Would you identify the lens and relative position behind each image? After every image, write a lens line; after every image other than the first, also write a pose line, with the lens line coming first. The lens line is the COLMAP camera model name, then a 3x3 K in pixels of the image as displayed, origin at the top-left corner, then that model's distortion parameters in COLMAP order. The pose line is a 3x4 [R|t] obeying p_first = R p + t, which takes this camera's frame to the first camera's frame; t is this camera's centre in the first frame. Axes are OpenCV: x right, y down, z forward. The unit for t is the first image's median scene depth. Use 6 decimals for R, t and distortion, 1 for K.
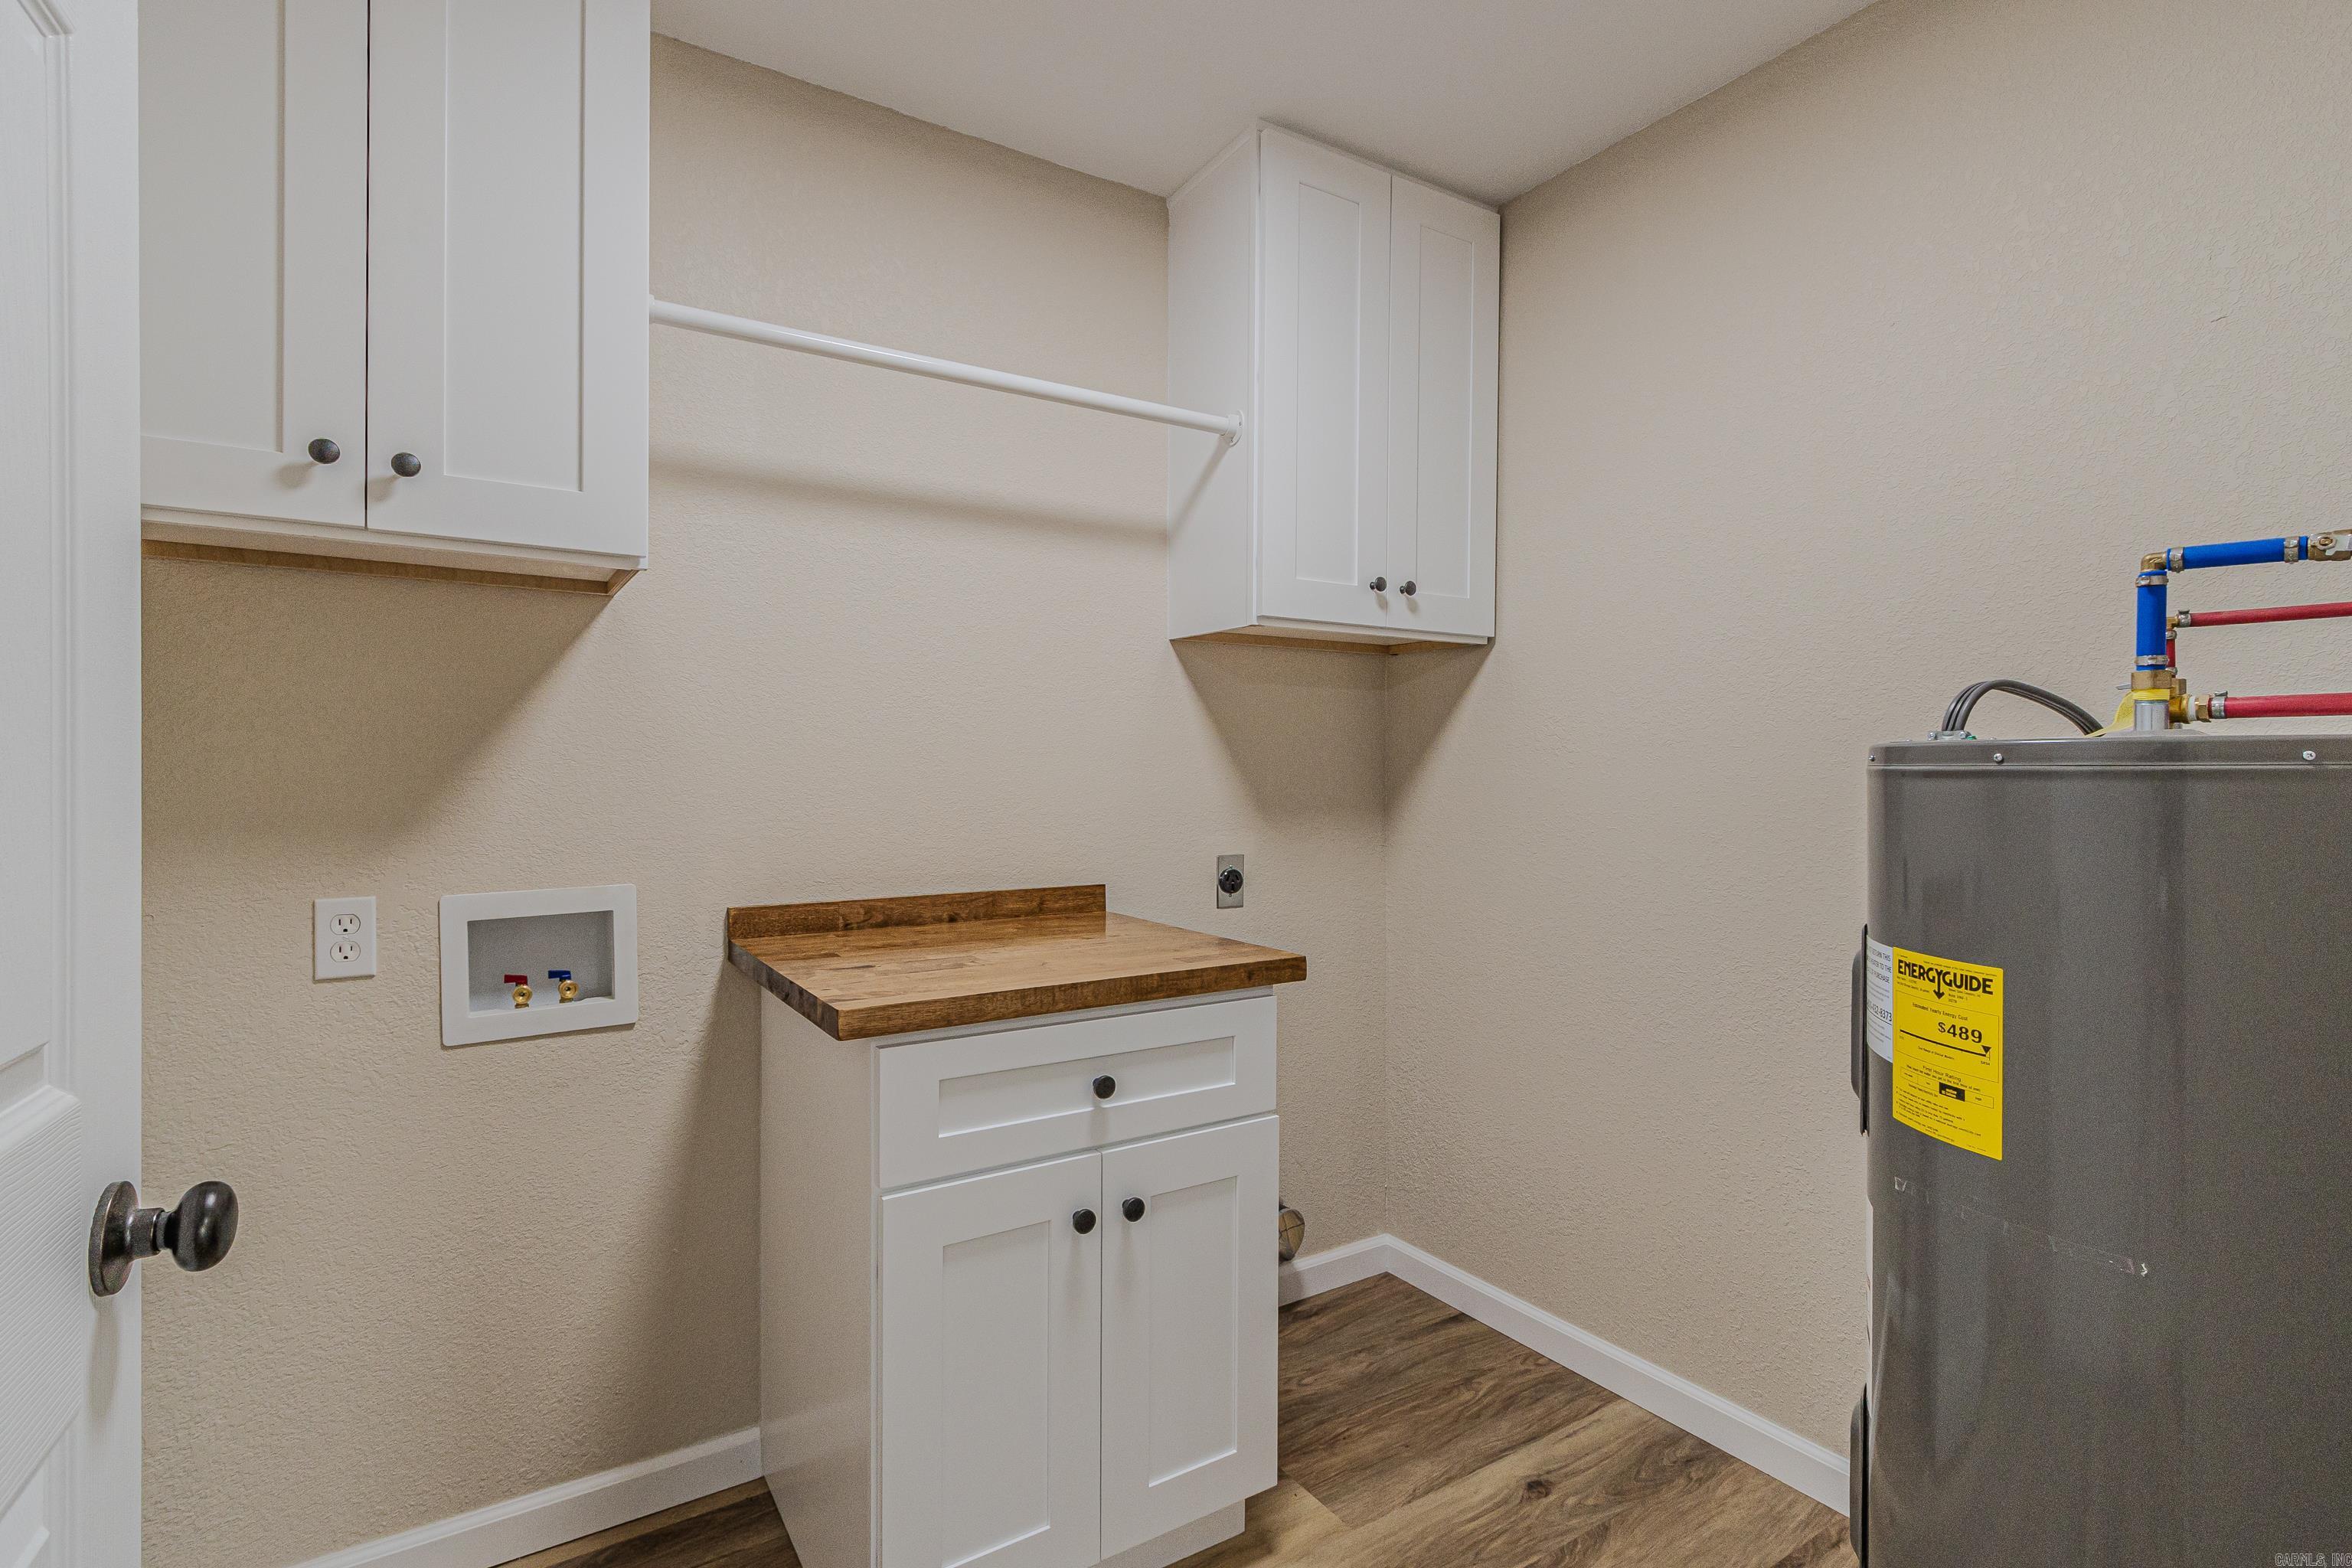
lens RADIAL K [[1115.1, 0, 1188.5], [0, 1115.1, 781.8], [0, 0, 1]] dist [0.006020, -0.001183]
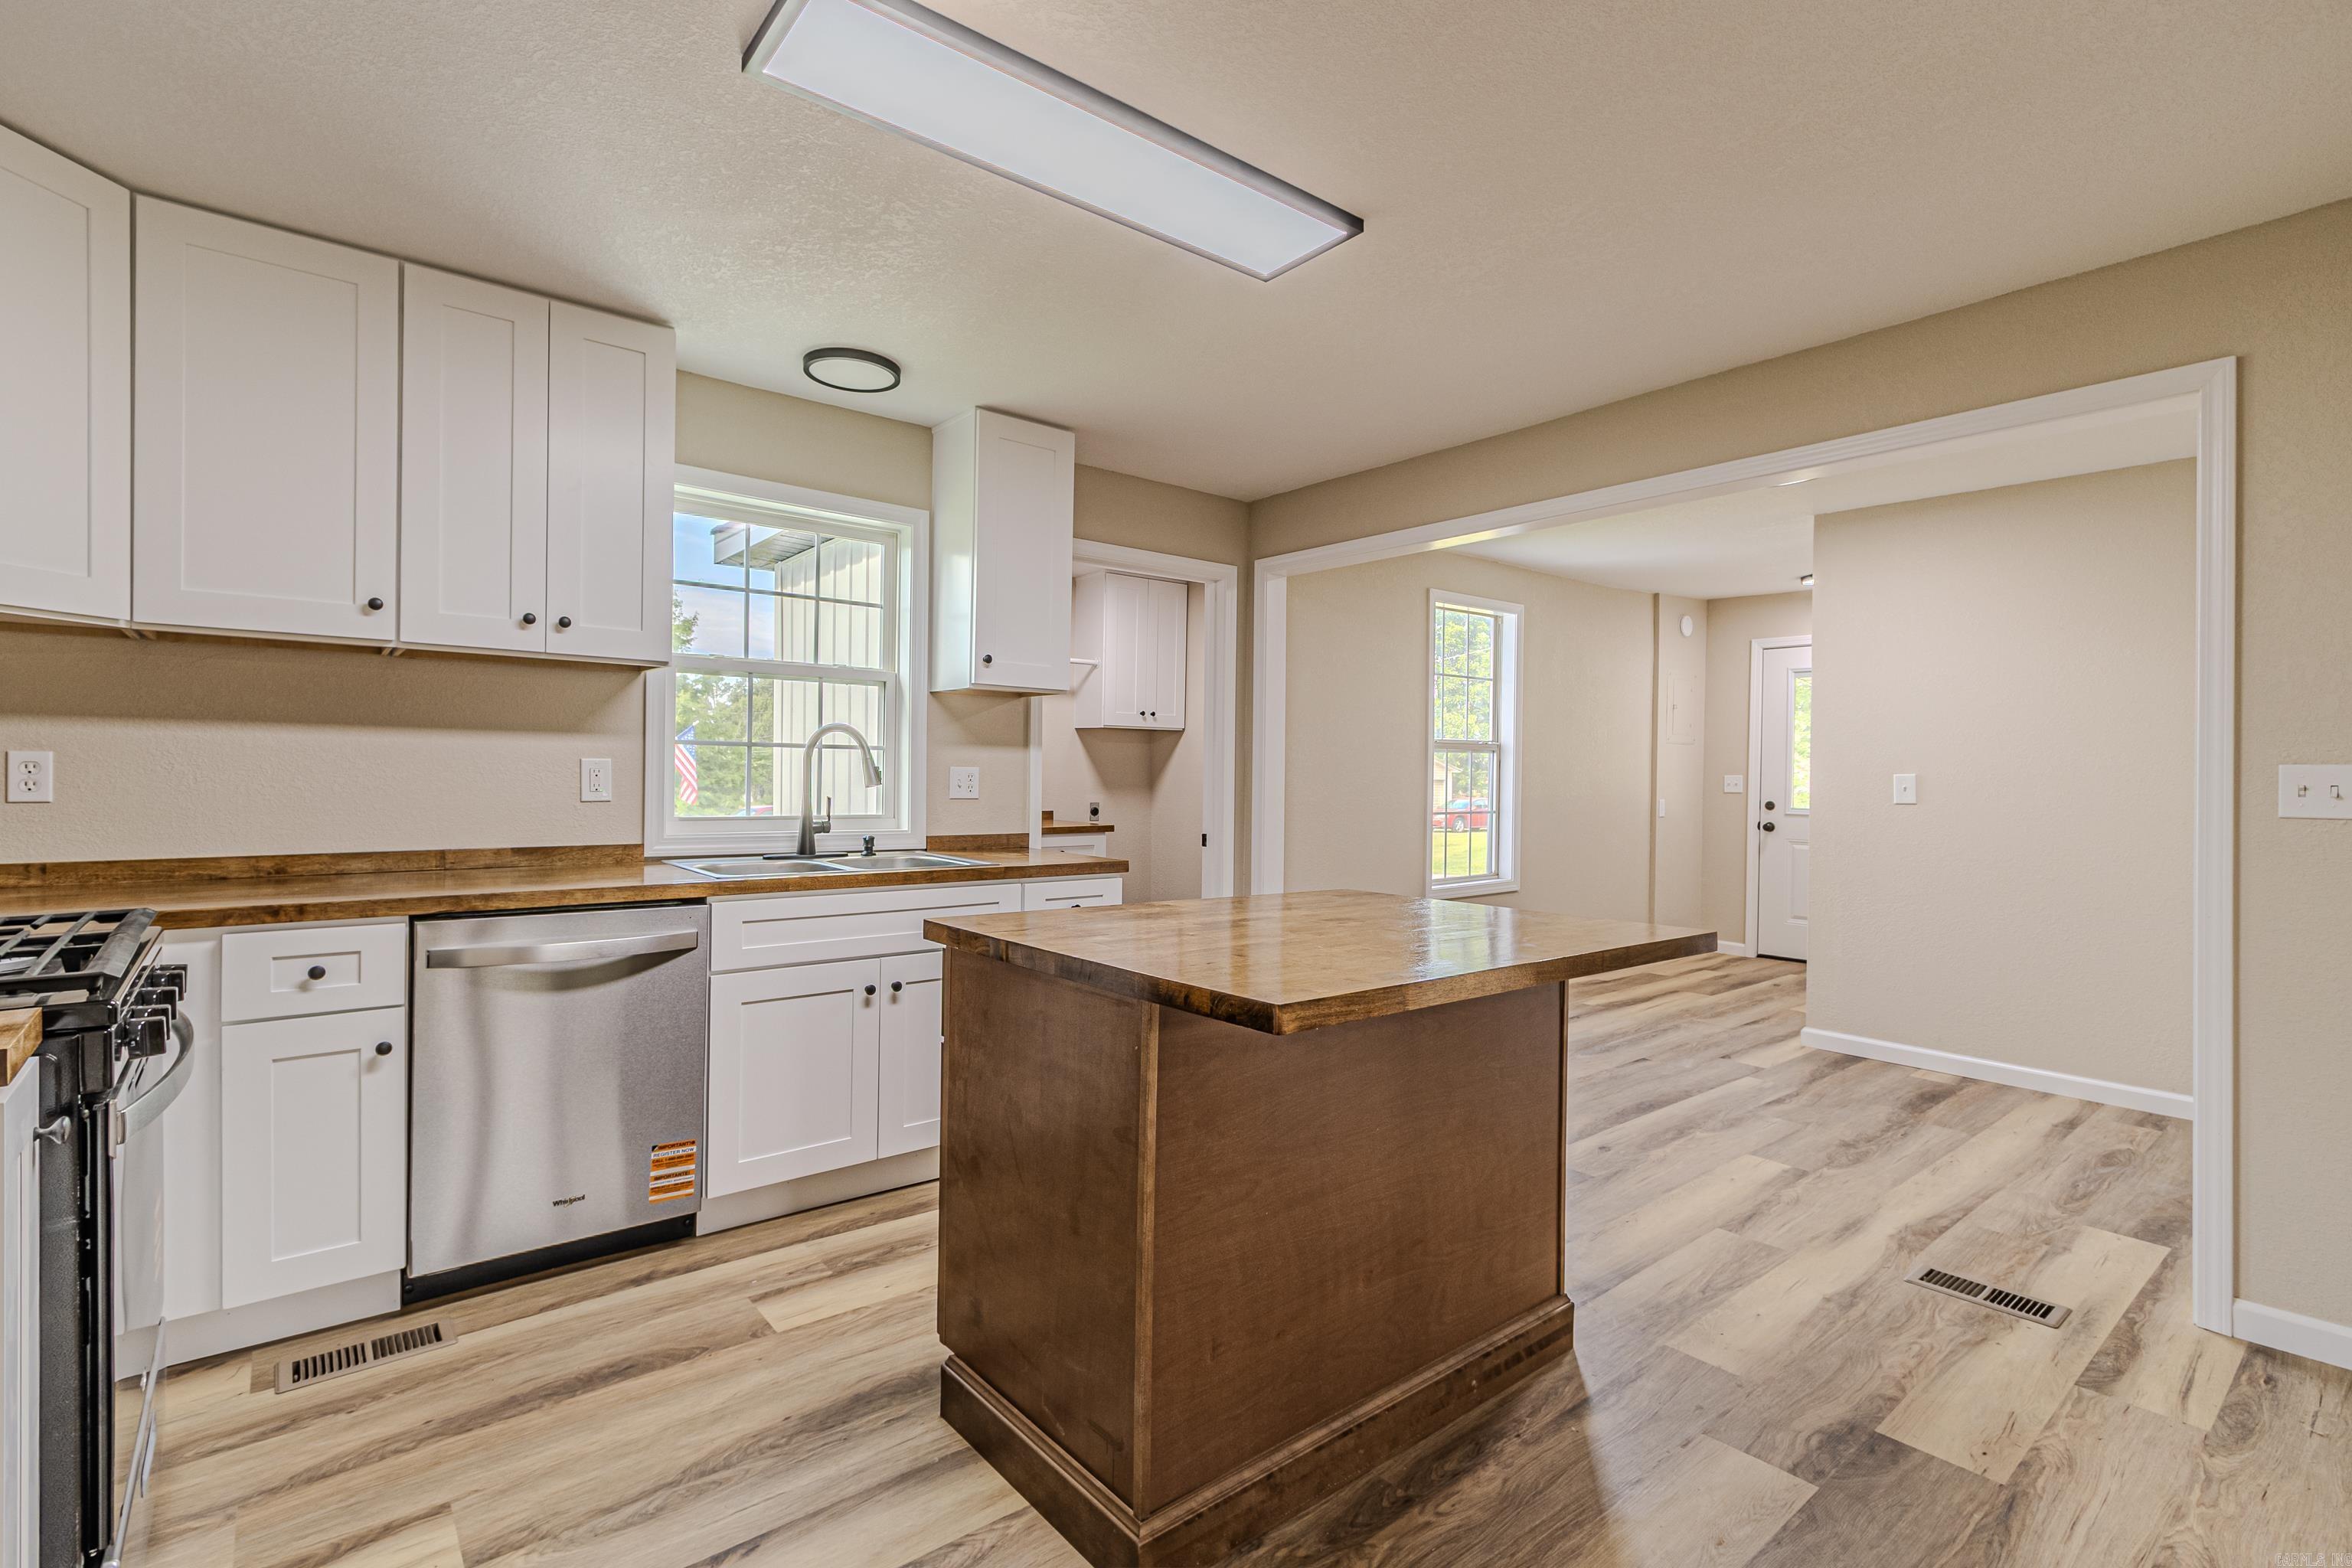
lens RADIAL K [[1088.5, 0, 1162.7], [0, 1088.5, 778.5], [0, 0, 1]] dist [0.007562, -0.003165]
pose [[0.995428, 0.006769, 0.095271, -0.076609], [-0.006750, 0.999977, -0.000522, 0.005127], [-0.095273, -0.000124, 0.995451, -2.390862]]
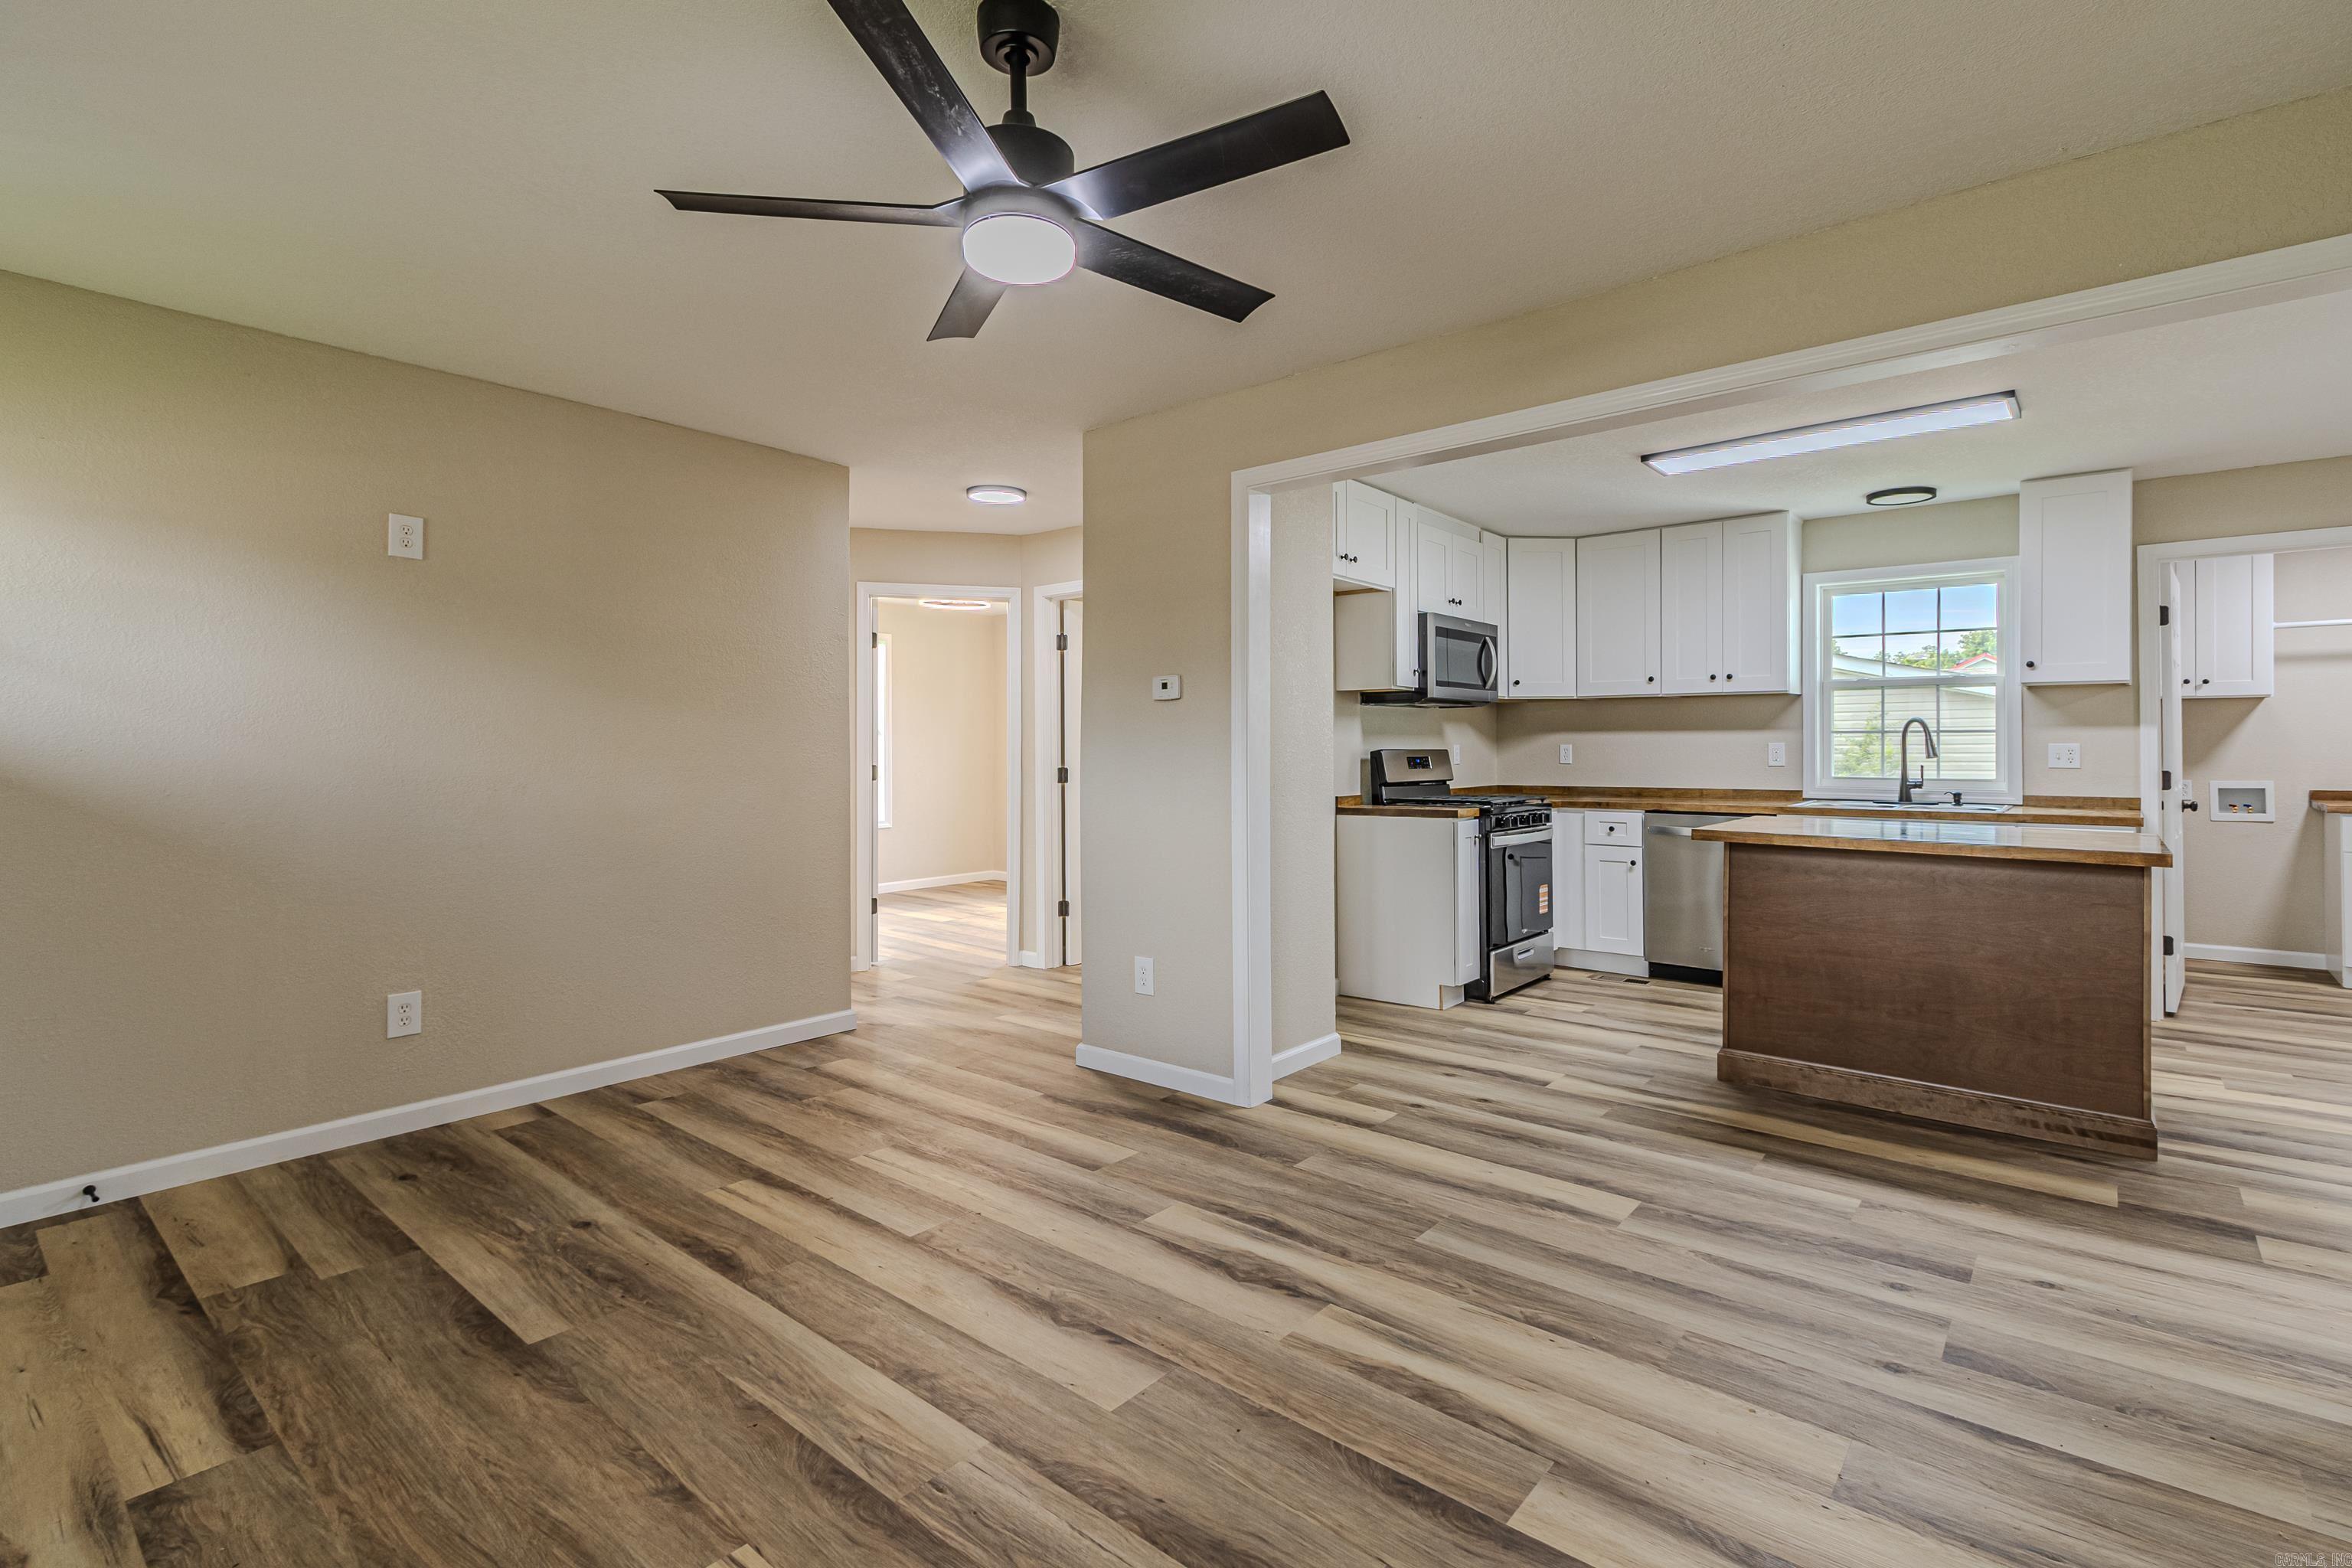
lens RADIAL K [[1088.5, 0, 1187.0], [0, 1088.5, 749.0], [0, 0, 1]] dist [0.007562, -0.003165]
pose [[0.286889, -0.005733, -0.957947, 1.765213], [-0.001441, 0.999978, -0.006416, 0.019228], [0.957963, 0.003221, 0.286874, -3.164331]]
